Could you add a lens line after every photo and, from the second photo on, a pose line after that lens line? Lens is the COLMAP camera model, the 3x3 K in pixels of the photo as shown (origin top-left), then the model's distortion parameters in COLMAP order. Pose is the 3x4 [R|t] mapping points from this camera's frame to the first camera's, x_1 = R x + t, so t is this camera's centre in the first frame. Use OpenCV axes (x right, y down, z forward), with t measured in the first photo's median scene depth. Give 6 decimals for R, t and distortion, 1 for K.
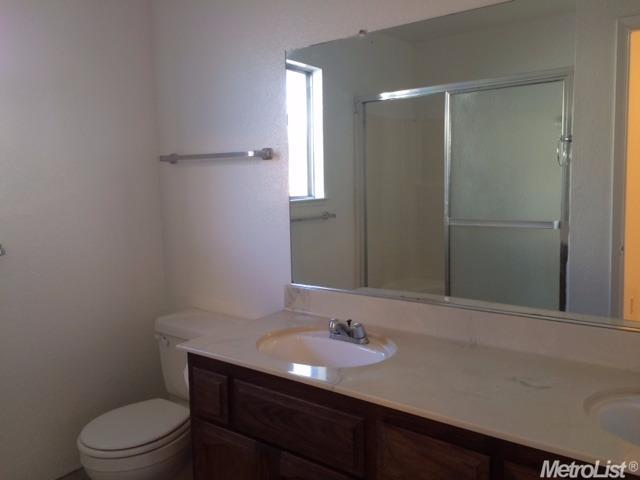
lens RADIAL K [[551.1, 0, 320.0], [0, 551.1, 240.0], [0, 0, 1]] dist [0.040407, -0.002362]
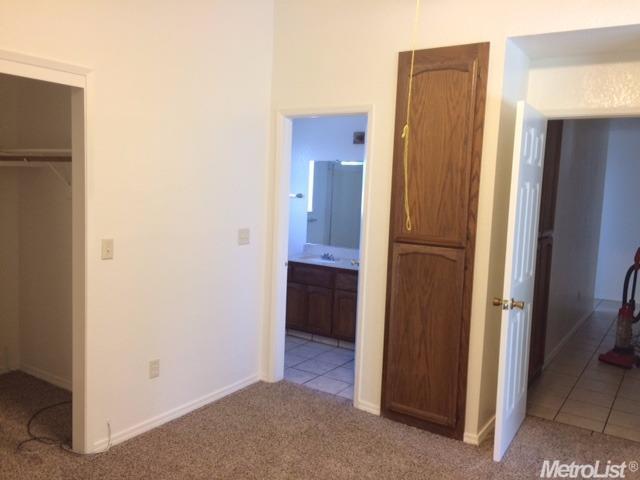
lens RADIAL K [[551.1, 0, 320.0], [0, 551.1, 240.0], [0, 0, 1]] dist [0.040407, -0.002362]
pose [[0.994752, 0.056647, 0.085203, -0.209502], [-0.055494, 0.998333, -0.015840, 0.098371], [-0.085958, 0.011029, 0.996238, -1.673295]]
